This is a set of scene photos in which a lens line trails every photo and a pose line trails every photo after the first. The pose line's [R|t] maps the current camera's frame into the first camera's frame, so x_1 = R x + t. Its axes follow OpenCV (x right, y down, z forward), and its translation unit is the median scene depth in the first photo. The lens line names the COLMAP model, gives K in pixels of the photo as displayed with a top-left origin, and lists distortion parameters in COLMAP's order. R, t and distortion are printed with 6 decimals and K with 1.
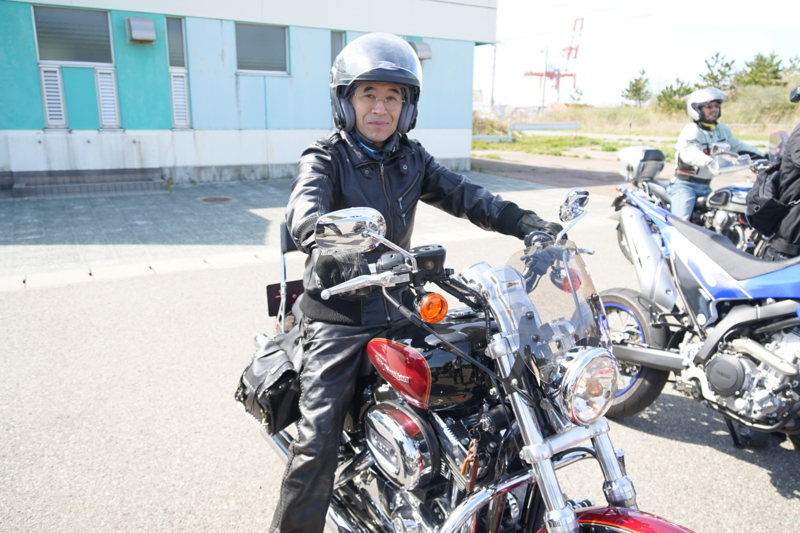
lens RADIAL K [[613.4, 0, 398.0], [0, 613.4, 264.1], [0, 0, 1]] dist [0.001101, 0.002214]
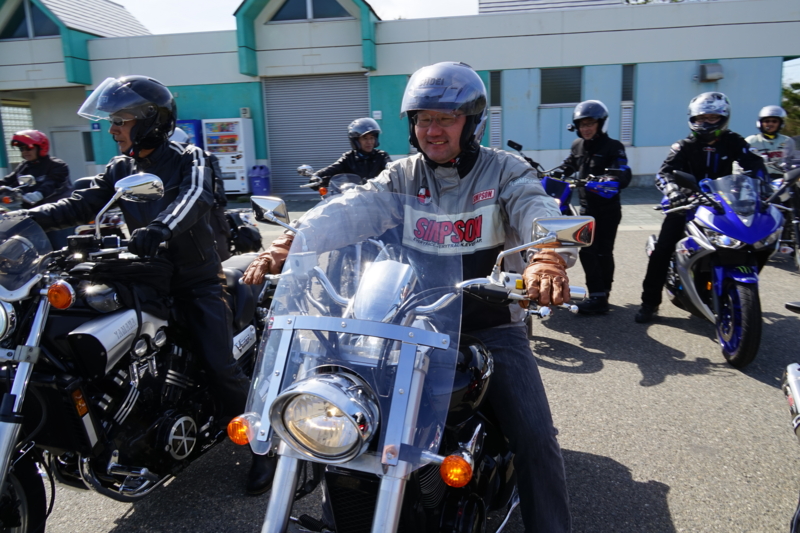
lens RADIAL K [[607.1, 0, 394.3], [0, 607.1, 262.1], [0, 0, 1]] dist [0.000587, -0.003743]
pose [[0.795456, 0.078992, -0.600841, 0.303279], [-0.100677, 0.994916, -0.002485, 0.052202], [0.597590, 0.062467, 0.799364, -0.202381]]
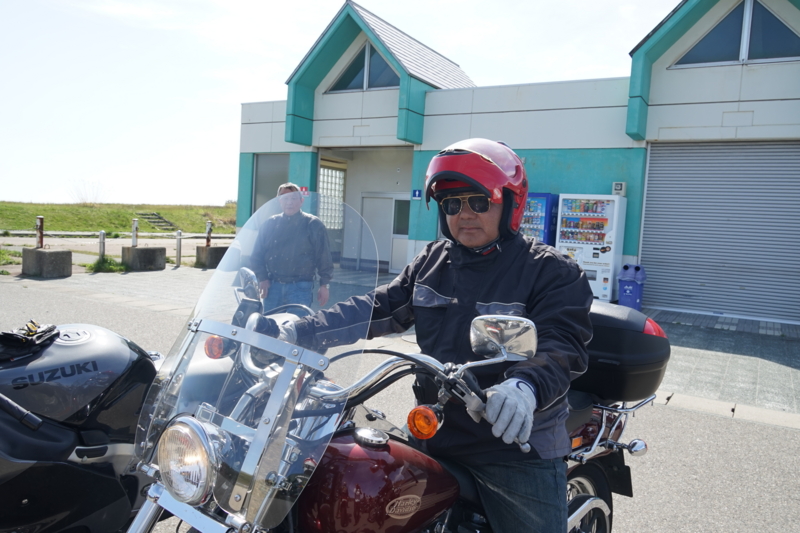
lens RADIAL K [[613.4, 0, 398.0], [0, 613.4, 264.1], [0, 0, 1]] dist [0.001101, 0.002214]
pose [[0.492922, 0.071255, -0.867151, -0.139234], [-0.258574, 0.963609, -0.067802, 0.019824], [0.830763, 0.257644, 0.493409, -0.071949]]
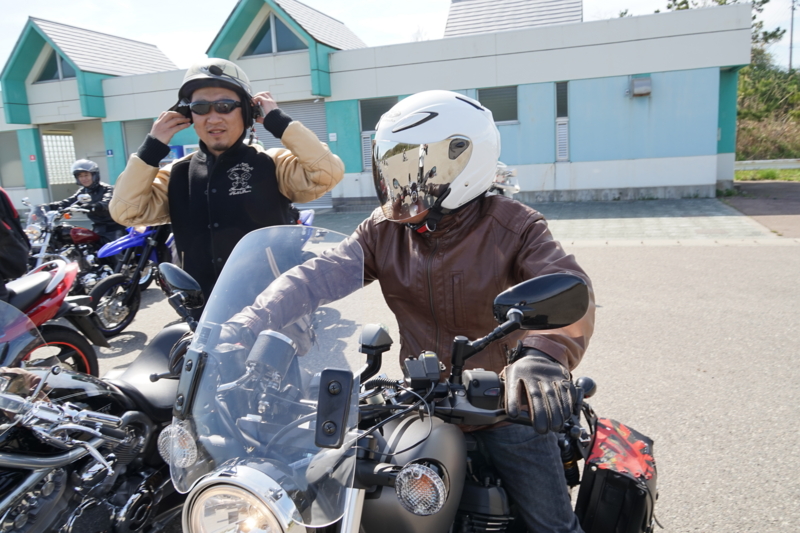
lens RADIAL K [[596.7, 0, 389.3], [0, 596.7, 265.5], [0, 0, 1]] dist [-0.002940, 0.002693]
pose [[0.668661, 0.083524, -0.738861, 0.629189], [-0.115461, 0.993281, 0.007794, 0.008821], [0.734548, 0.080098, 0.673812, -0.012576]]
